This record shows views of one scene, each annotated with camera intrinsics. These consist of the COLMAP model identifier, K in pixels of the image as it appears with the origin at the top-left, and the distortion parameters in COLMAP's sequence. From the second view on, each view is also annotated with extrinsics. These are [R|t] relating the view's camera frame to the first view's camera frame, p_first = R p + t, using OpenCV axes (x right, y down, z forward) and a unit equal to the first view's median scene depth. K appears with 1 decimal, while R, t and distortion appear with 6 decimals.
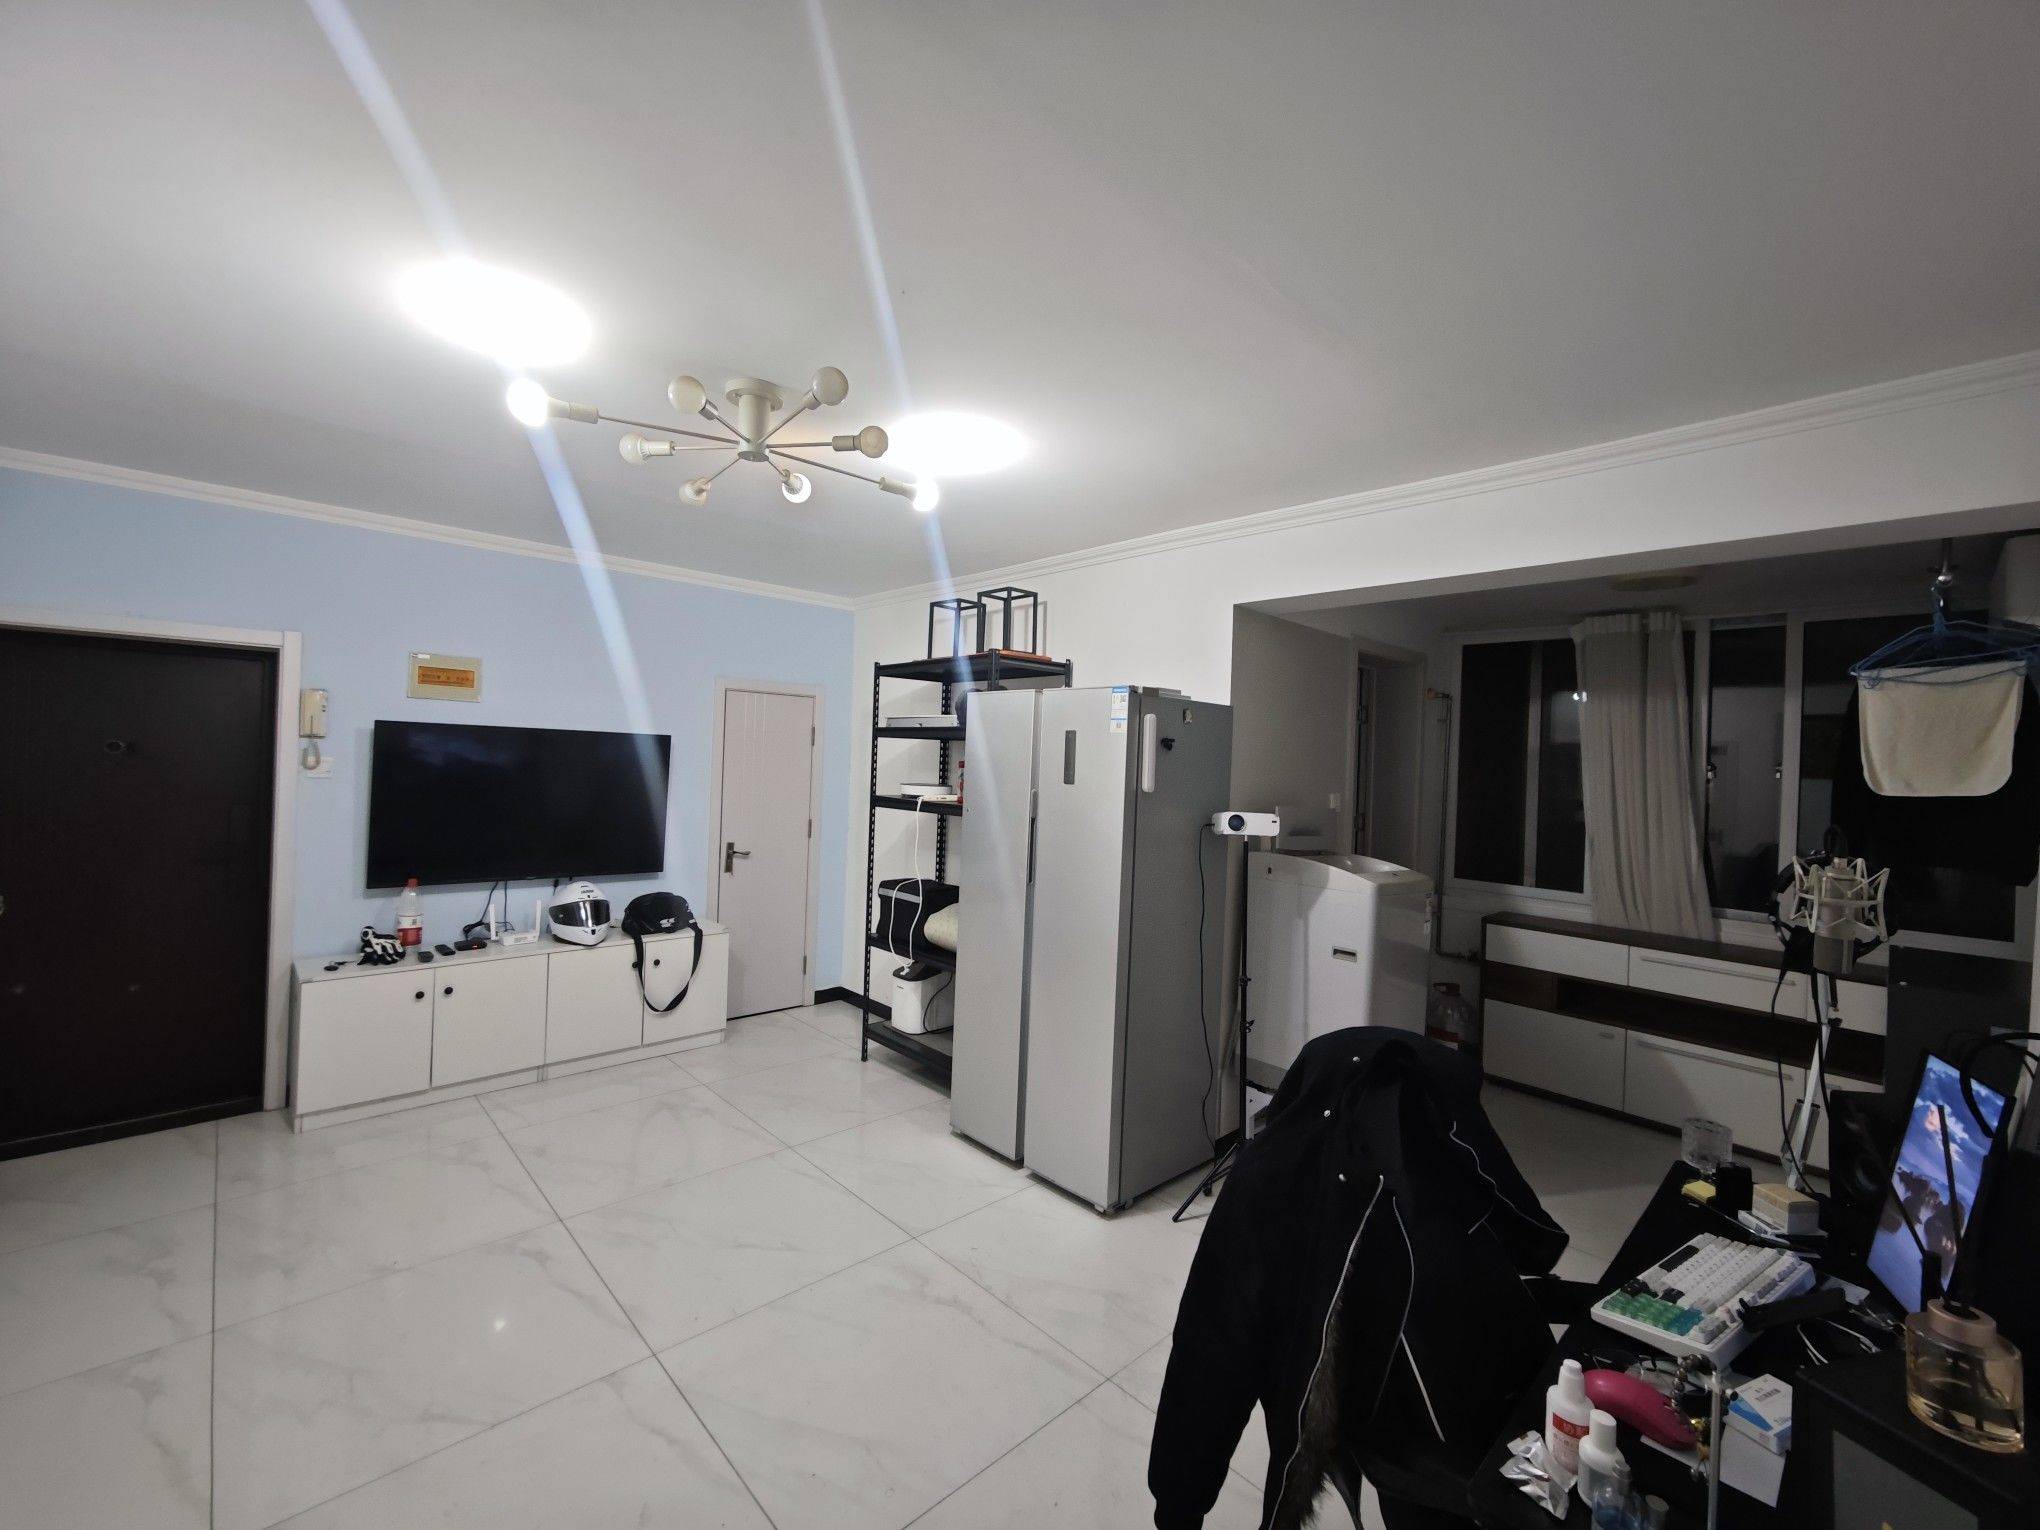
lens RADIAL K [[840.4, 0, 1013.5], [0, 840.4, 754.3], [0, 0, 1]] dist [-0.008554, 0.002588]
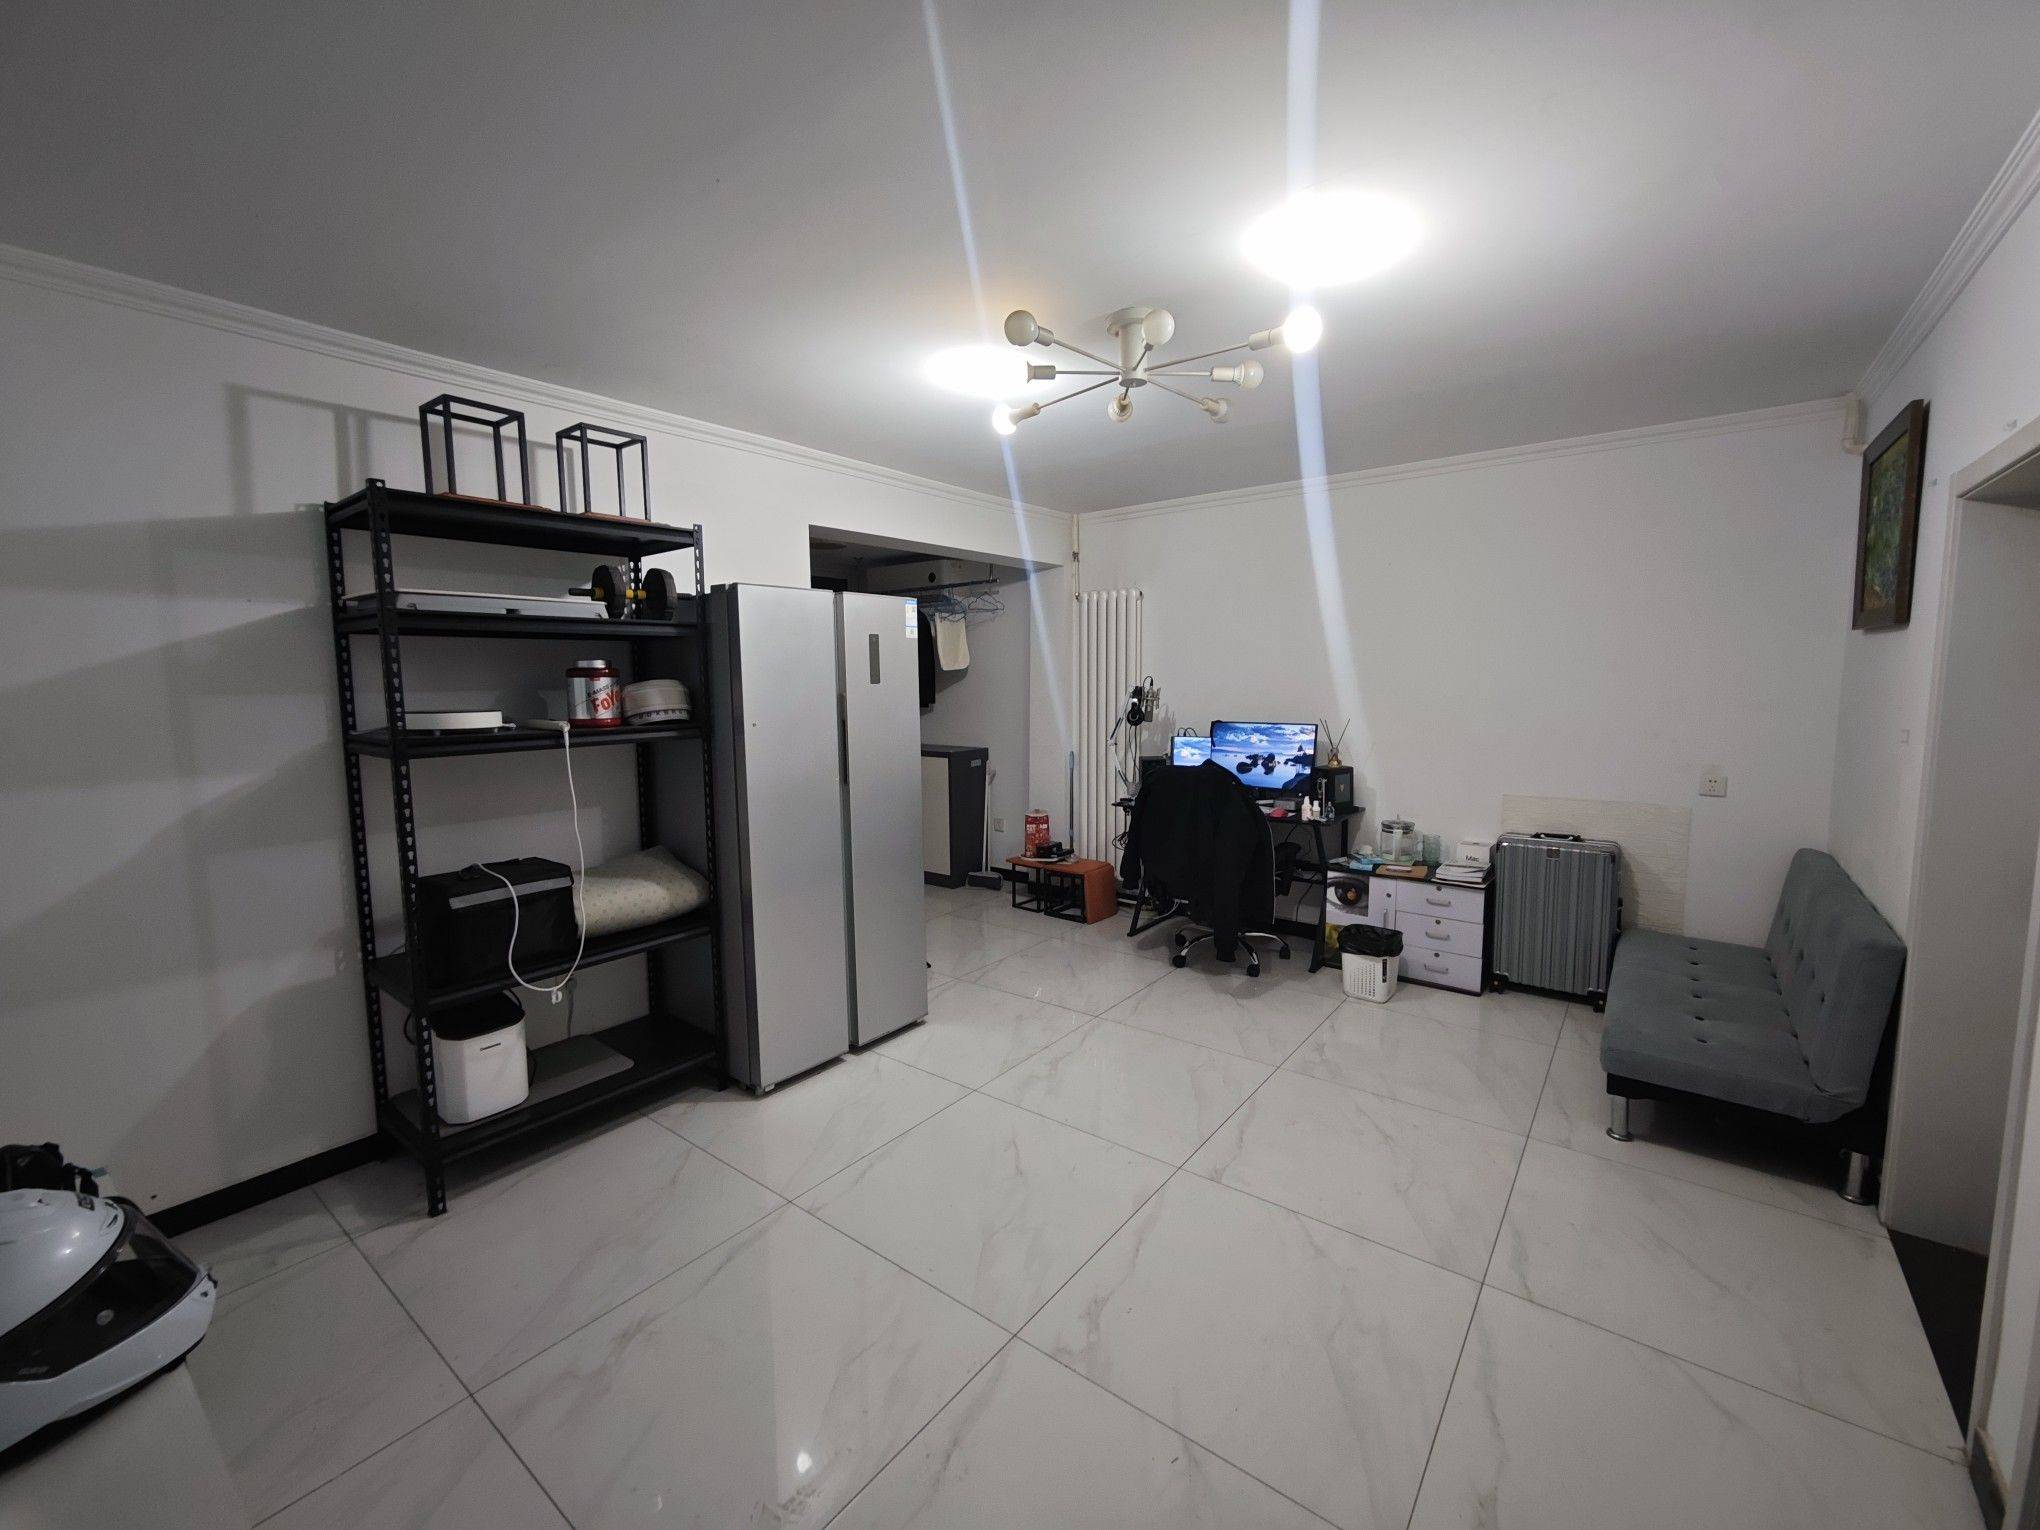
lens RADIAL K [[840.4, 0, 1021.3], [0, 840.4, 767.7], [0, 0, 1]] dist [-0.008554, 0.002588]
pose [[-0.154410, -0.139384, 0.978126, -0.854333], [0.008083, 0.989787, 0.142322, -0.008448], [-0.987974, 0.029882, -0.151706, 0.800169]]
